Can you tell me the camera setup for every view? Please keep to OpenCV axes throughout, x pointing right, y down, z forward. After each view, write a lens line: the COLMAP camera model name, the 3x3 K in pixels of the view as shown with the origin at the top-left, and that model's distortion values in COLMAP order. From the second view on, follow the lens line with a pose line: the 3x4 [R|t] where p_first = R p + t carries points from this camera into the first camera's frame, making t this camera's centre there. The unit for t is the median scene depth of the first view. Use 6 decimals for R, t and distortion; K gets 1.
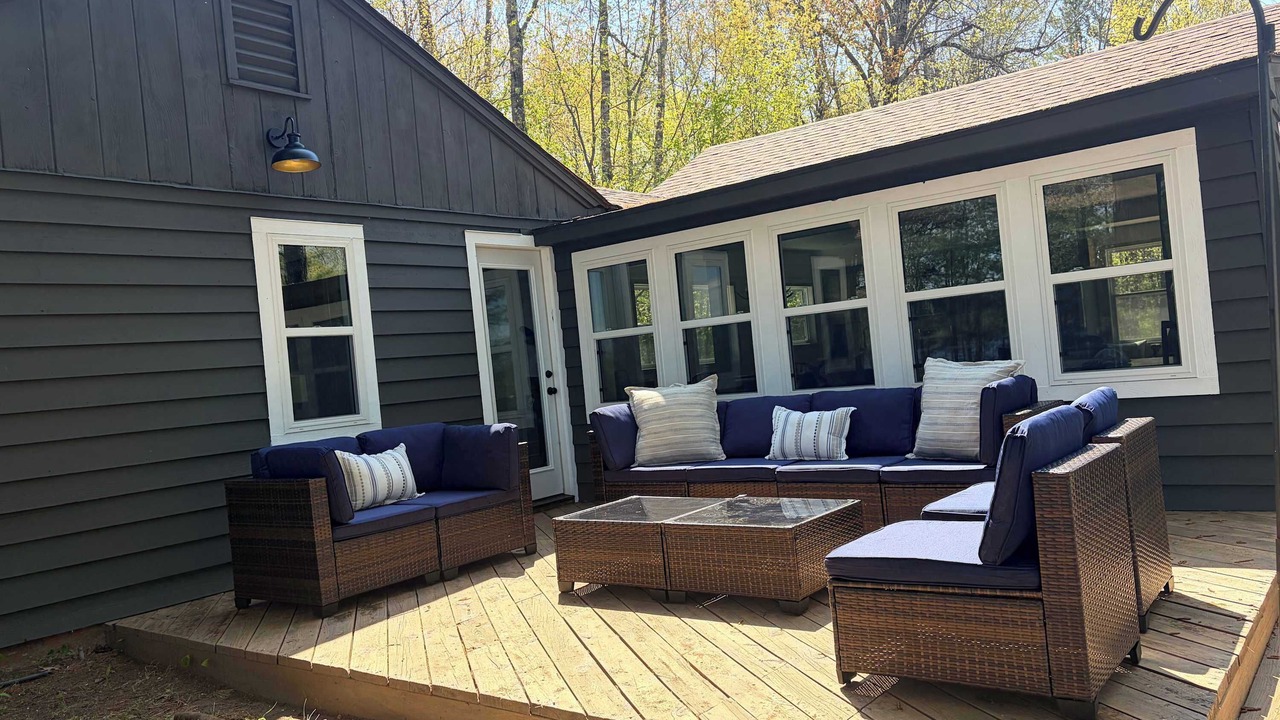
lens RADIAL K [[960.8, 0, 640.6], [0, 960.8, 364.9], [0, 0, 1]] dist [0.040683, -0.008273]
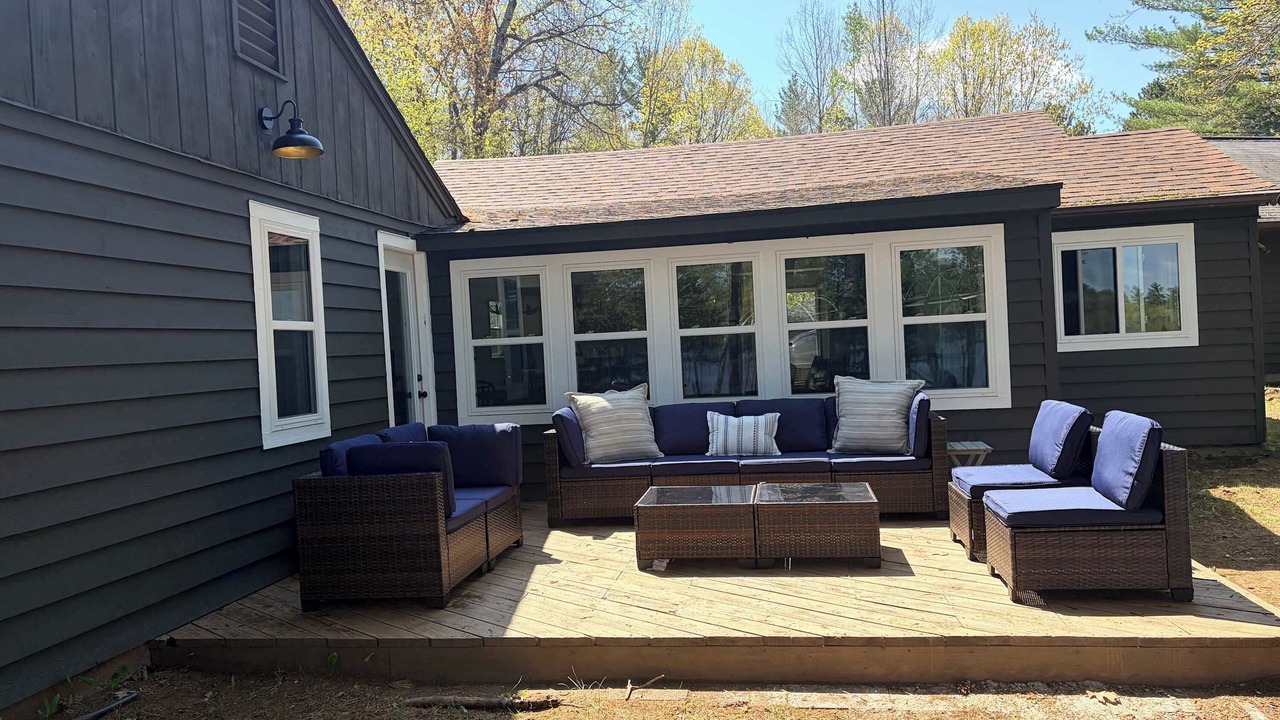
lens RADIAL K [[960.8, 0, 641.2], [0, 960.8, 359.4], [0, 0, 1]] dist [0.040683, -0.008273]
pose [[0.876099, 0.042900, 0.480219, -0.514625], [-0.033305, 0.999039, -0.028488, 0.015438], [-0.480979, 0.008965, 0.876686, -0.003231]]
